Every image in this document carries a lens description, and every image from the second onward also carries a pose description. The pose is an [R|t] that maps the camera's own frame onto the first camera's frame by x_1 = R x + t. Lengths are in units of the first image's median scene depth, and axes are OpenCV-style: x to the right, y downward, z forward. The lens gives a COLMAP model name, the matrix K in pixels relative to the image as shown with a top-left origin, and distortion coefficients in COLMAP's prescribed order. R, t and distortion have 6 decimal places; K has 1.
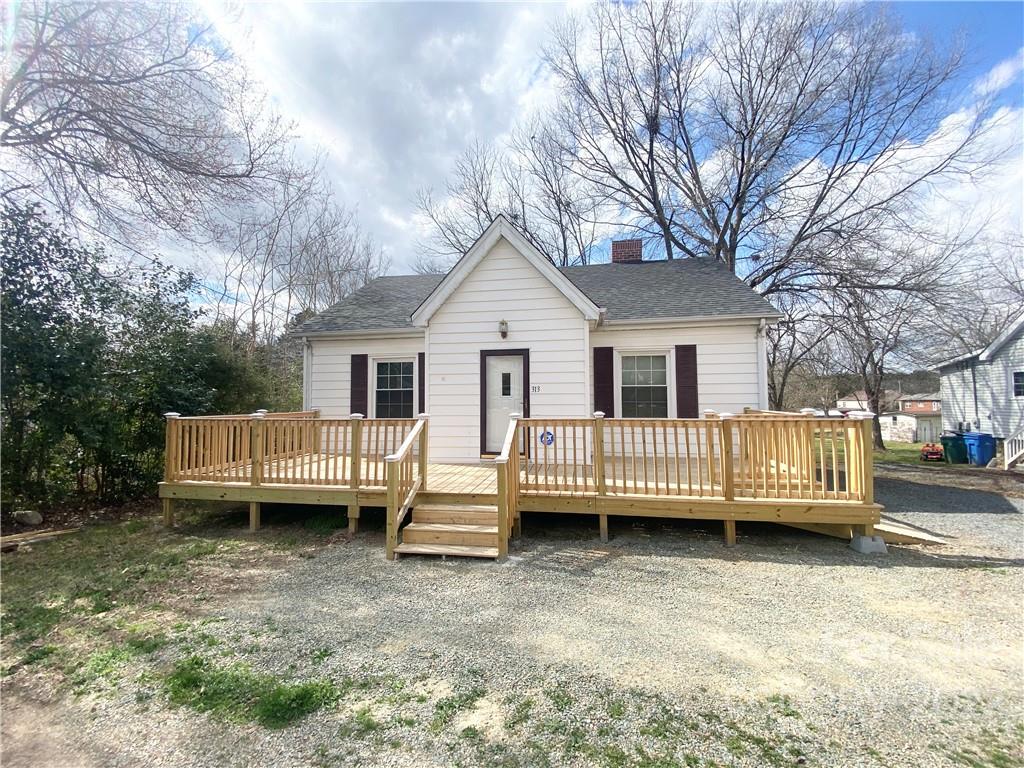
lens RADIAL K [[415.1, 0, 512.0], [0, 415.1, 384.0], [0, 0, 1]] dist [-0.000878, -0.000058]
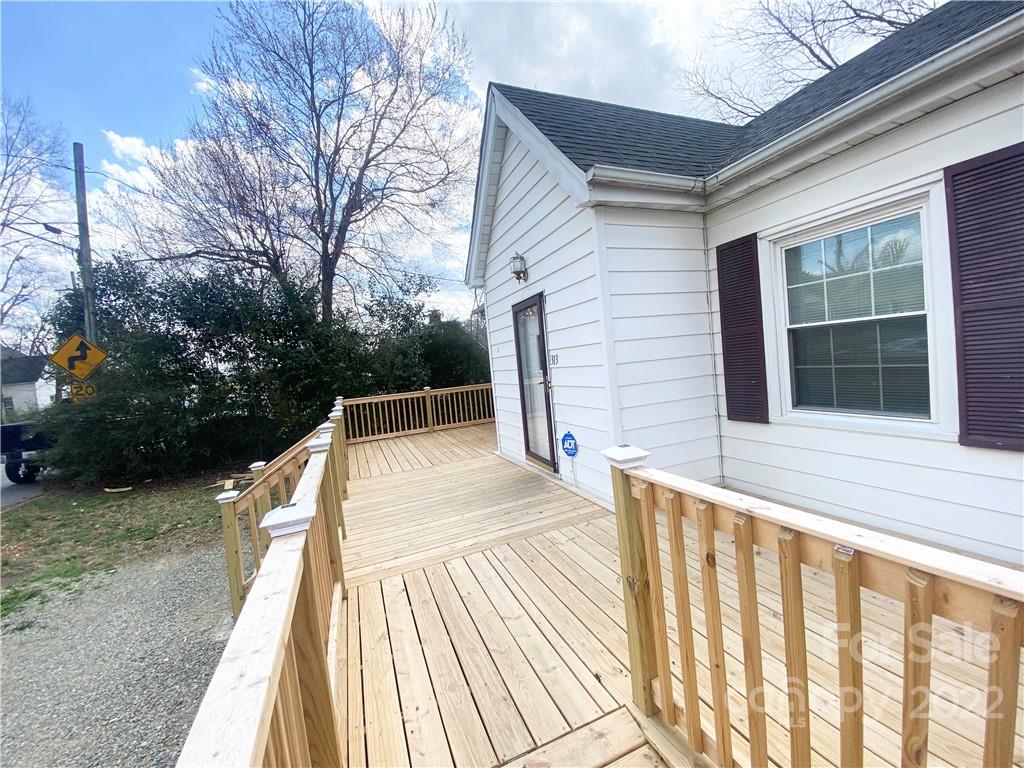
lens RADIAL K [[415.1, 0, 512.0], [0, 415.1, 384.0], [0, 0, 1]] dist [-0.000878, -0.000058]
pose [[0.527556, -0.001545, -0.849519, 0.474041], [0.120993, 0.989941, 0.073336, -0.003483], [0.840860, -0.141474, 0.522436, 0.567448]]
